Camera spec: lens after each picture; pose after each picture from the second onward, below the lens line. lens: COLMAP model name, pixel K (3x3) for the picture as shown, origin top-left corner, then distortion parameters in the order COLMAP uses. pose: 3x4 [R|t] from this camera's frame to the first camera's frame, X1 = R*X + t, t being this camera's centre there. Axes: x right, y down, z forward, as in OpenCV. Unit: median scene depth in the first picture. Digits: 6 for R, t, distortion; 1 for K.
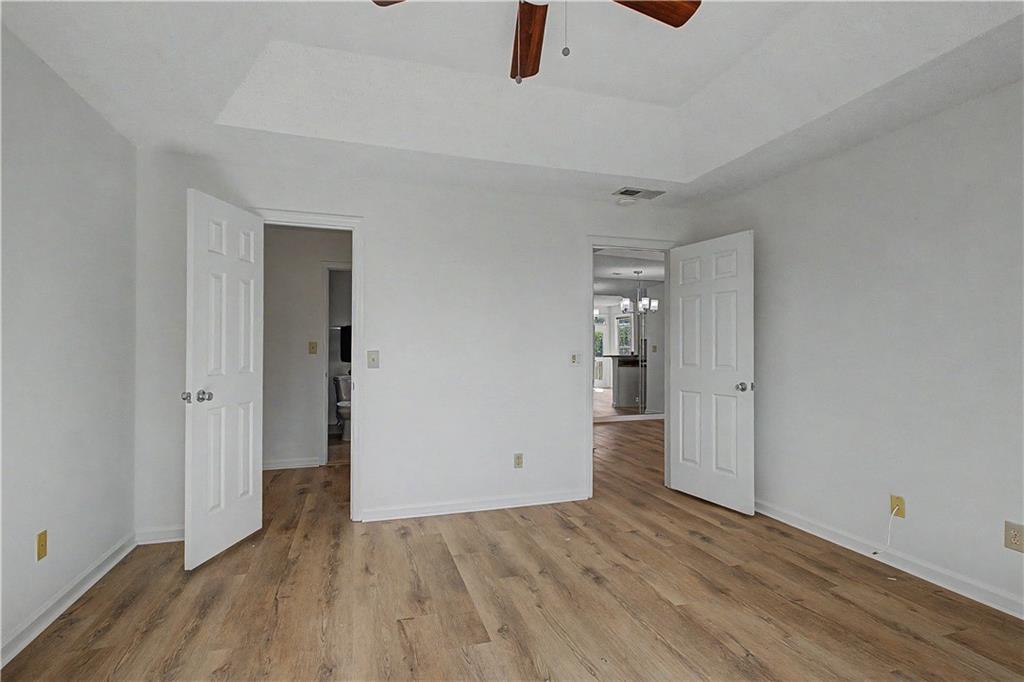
lens RADIAL K [[478.7, 0, 504.4], [0, 478.7, 345.2], [0, 0, 1]] dist [0.003928, 0.001189]
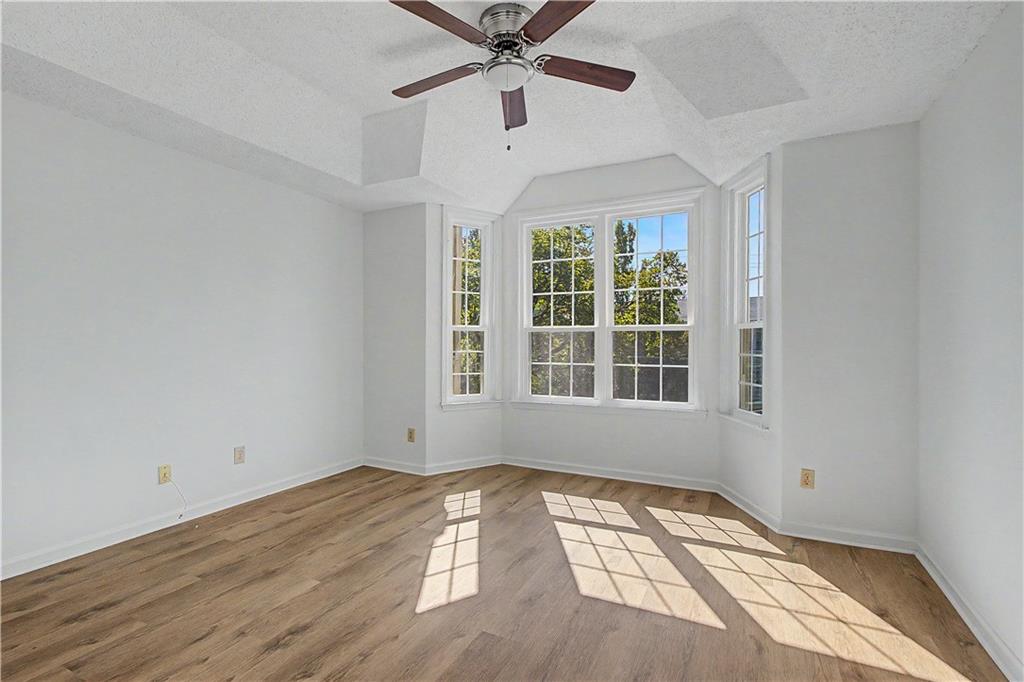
lens RADIAL K [[478.7, 0, 504.4], [0, 478.7, 345.2], [0, 0, 1]] dist [0.003928, 0.001189]
pose [[-0.716475, -0.008163, 0.697565, -0.558576], [-0.008286, 0.999961, 0.003191, 0.016700], [-0.697564, -0.003494, -0.716514, 1.255802]]
